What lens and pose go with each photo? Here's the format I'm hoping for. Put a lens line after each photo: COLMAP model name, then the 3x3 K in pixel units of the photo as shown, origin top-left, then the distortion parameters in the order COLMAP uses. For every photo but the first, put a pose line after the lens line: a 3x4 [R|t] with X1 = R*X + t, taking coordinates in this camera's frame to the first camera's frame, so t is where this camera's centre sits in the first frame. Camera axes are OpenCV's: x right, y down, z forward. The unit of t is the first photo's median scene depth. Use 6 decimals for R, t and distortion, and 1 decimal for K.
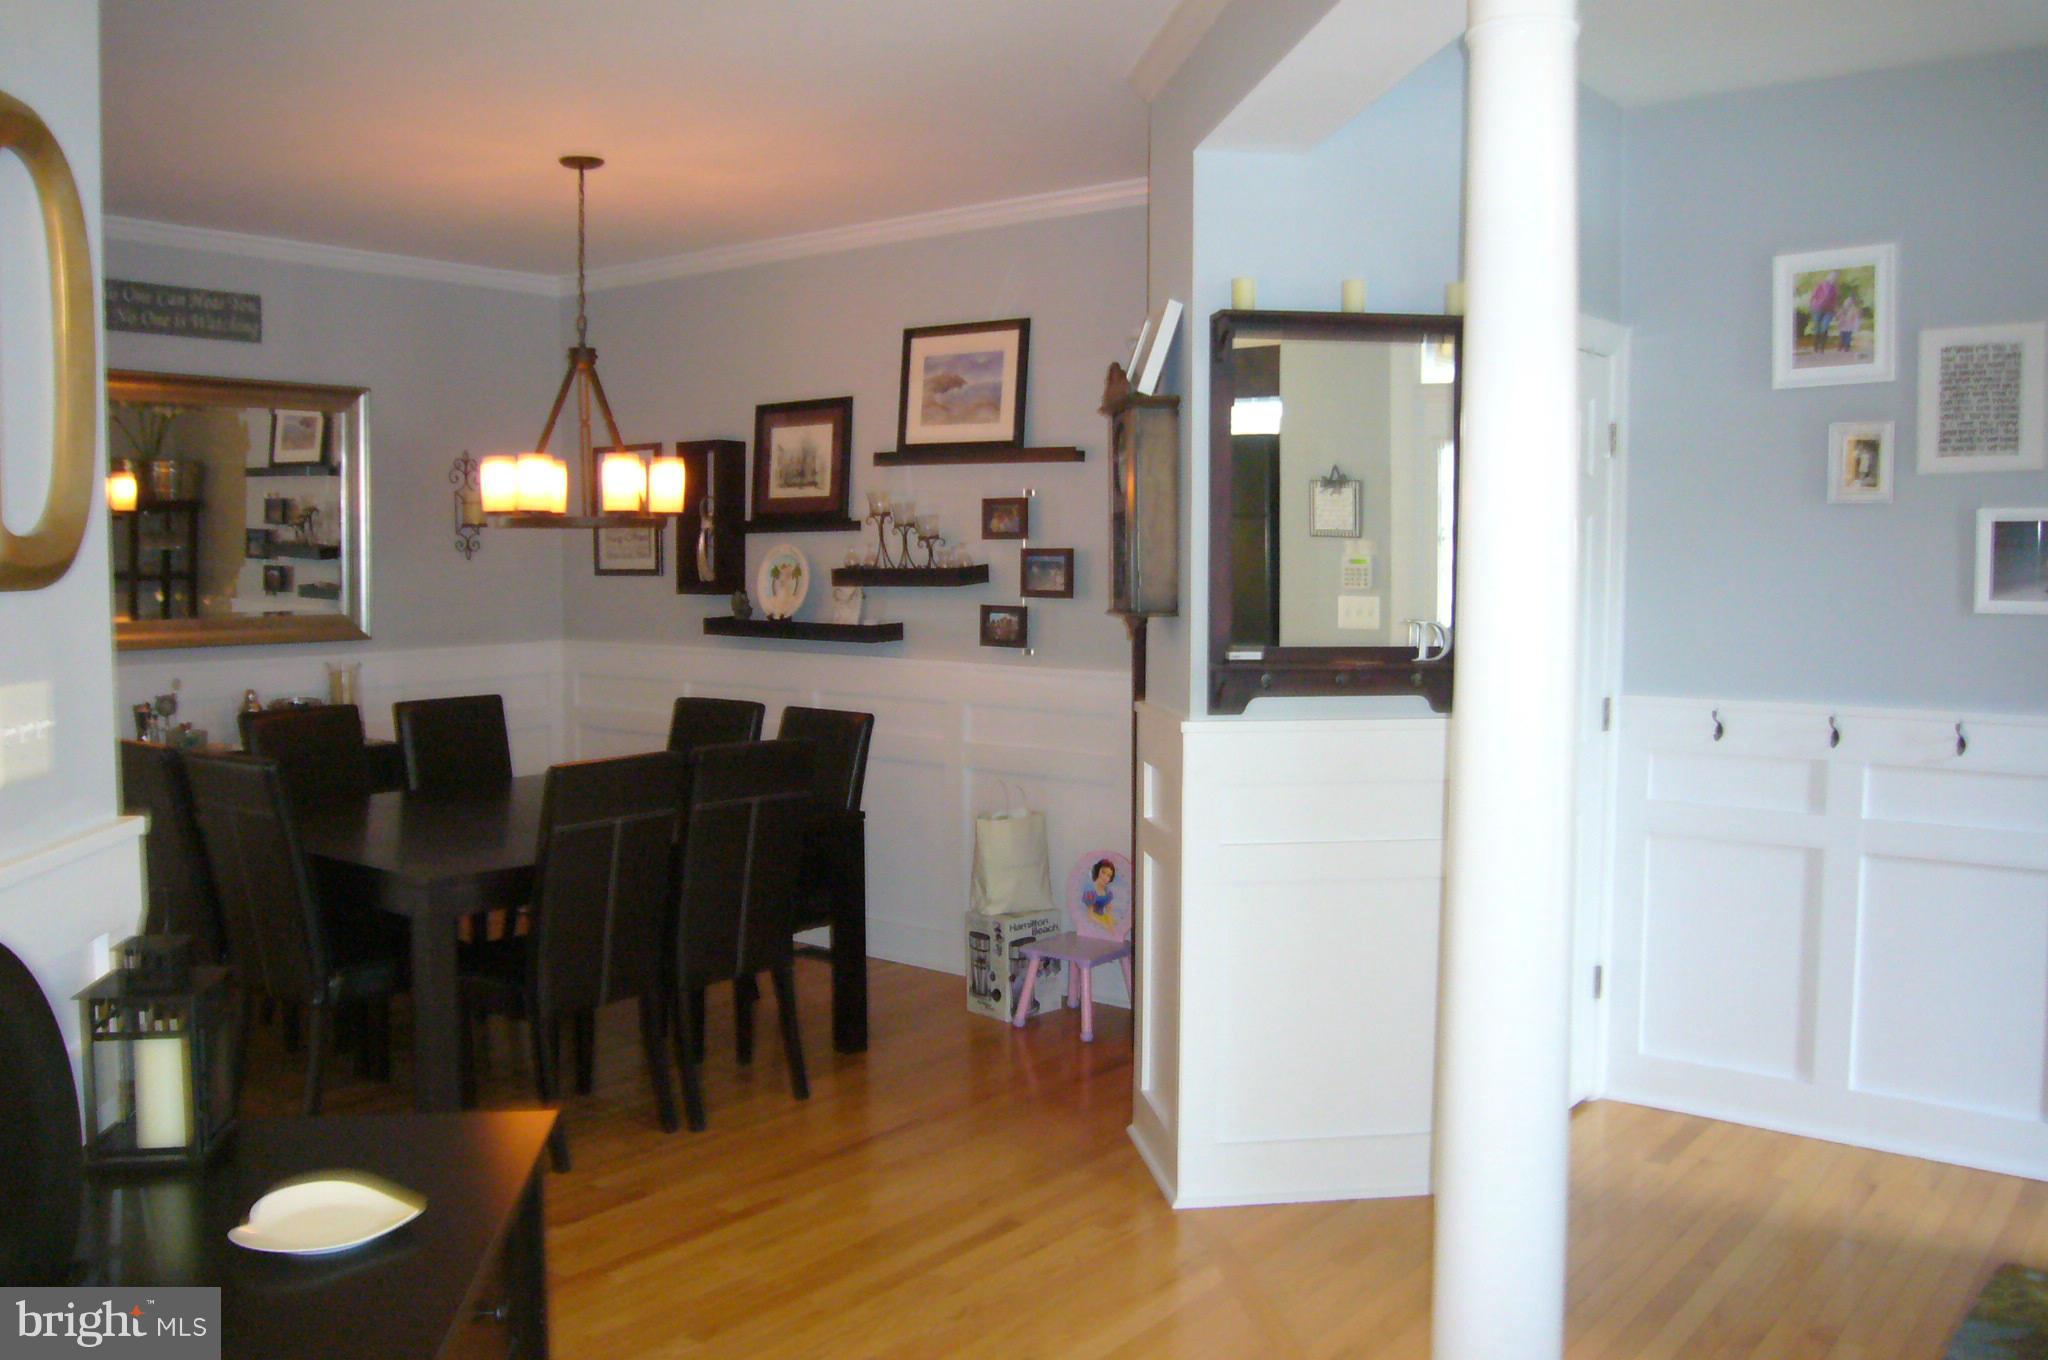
lens RADIAL K [[1711.9, 0, 1015.6], [0, 1711.9, 666.7], [0, 0, 1]] dist [-0.086561, 0.066624]
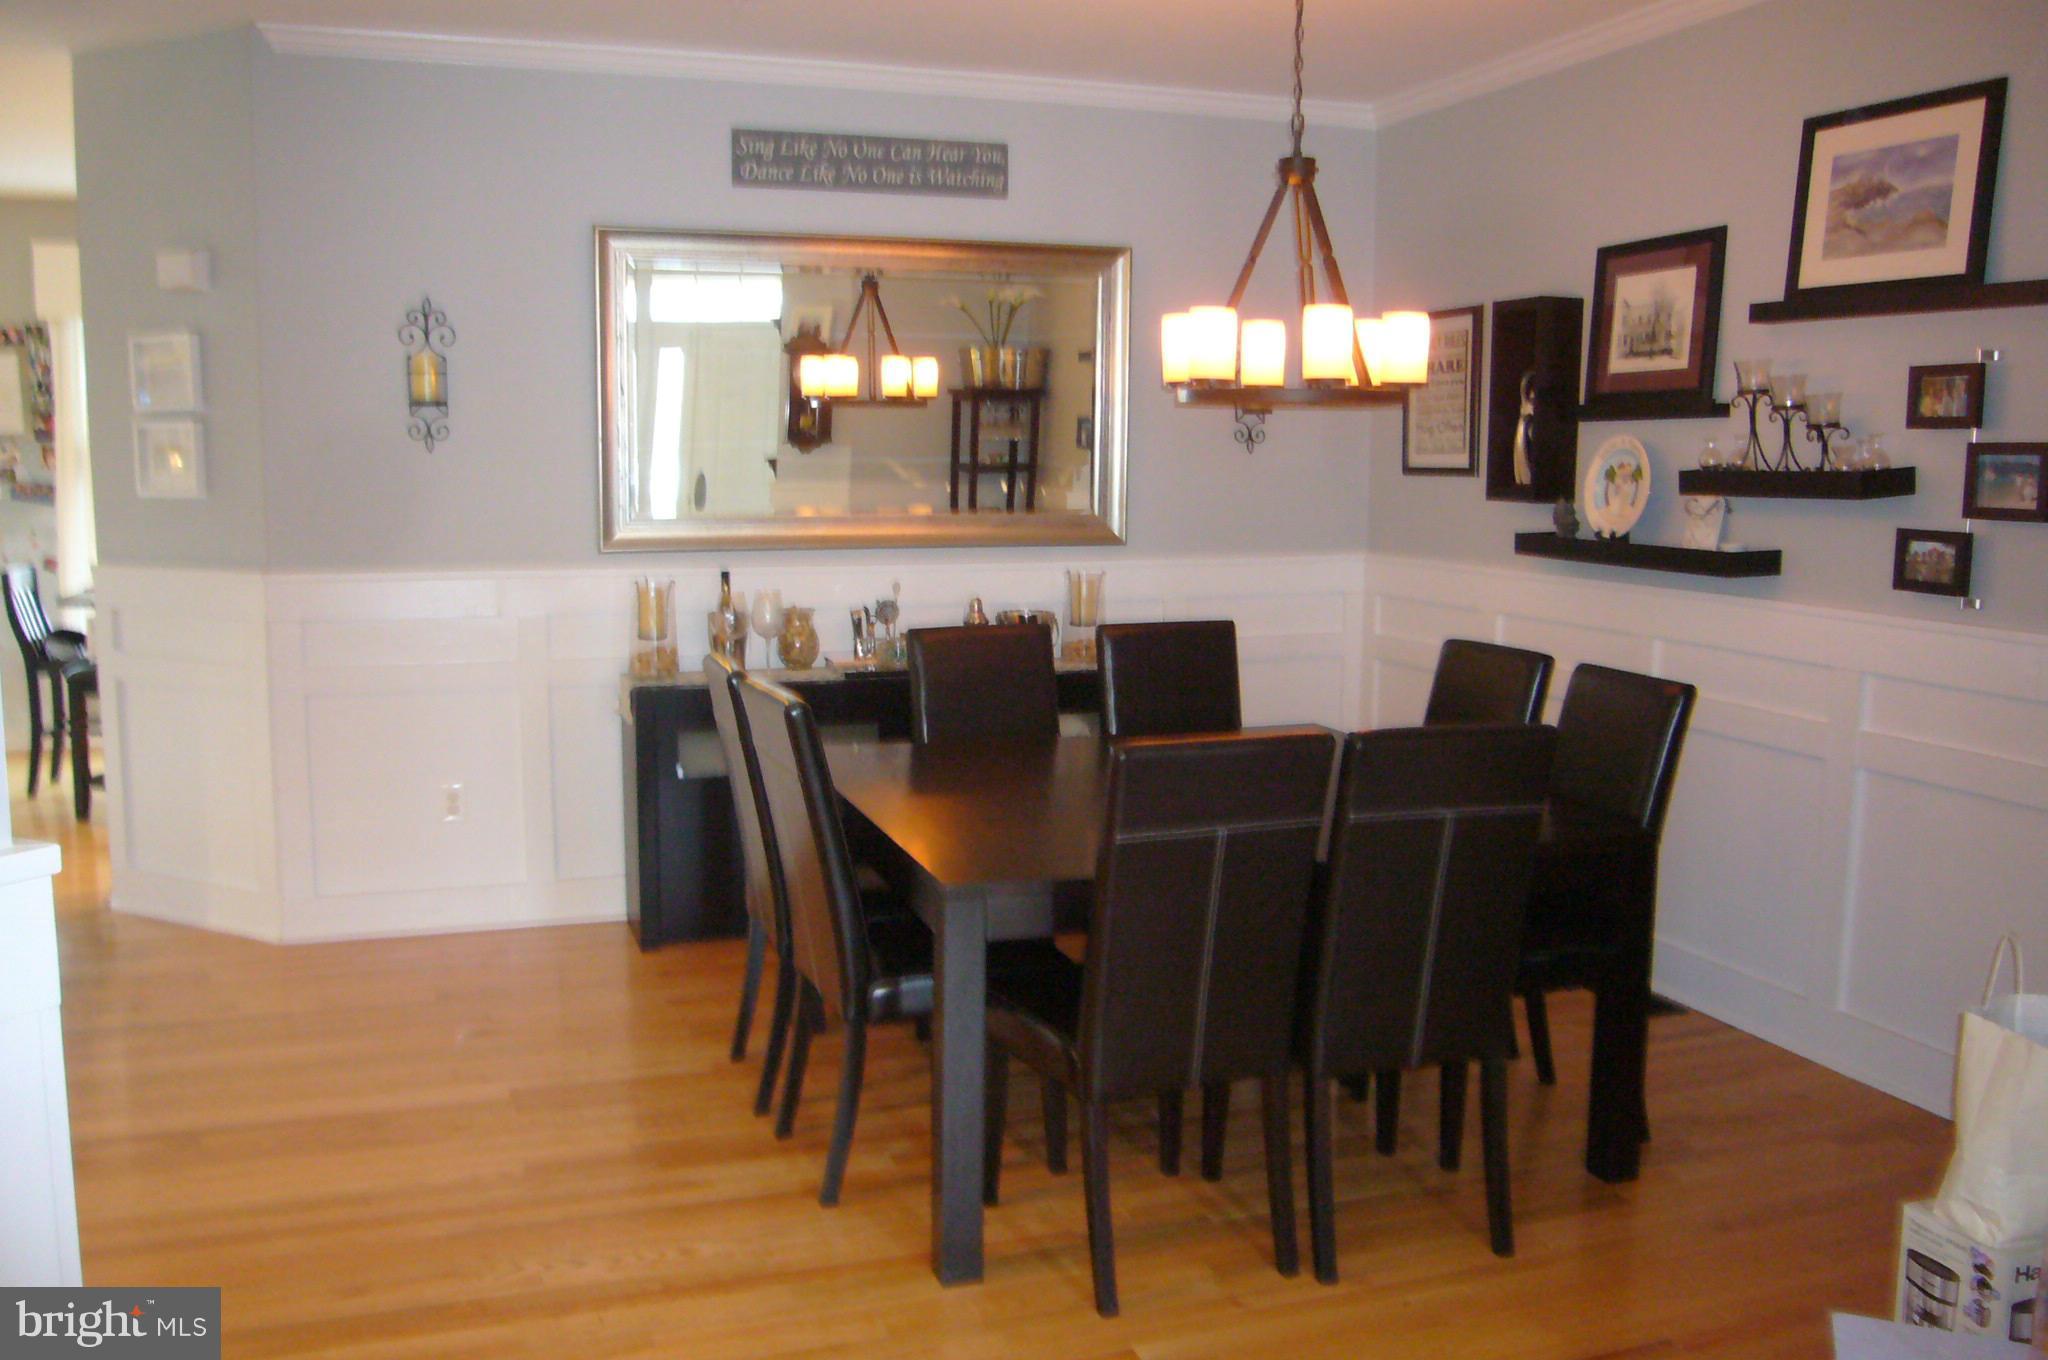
lens RADIAL K [[1711.9, 0, 1016.7], [0, 1711.9, 651.2], [0, 0, 1]] dist [-0.086561, 0.066624]
pose [[0.845955, 0.068706, -0.528810, 0.044138], [-0.043233, 0.997237, 0.060406, -0.015401], [0.531499, -0.028239, 0.846588, 0.311043]]
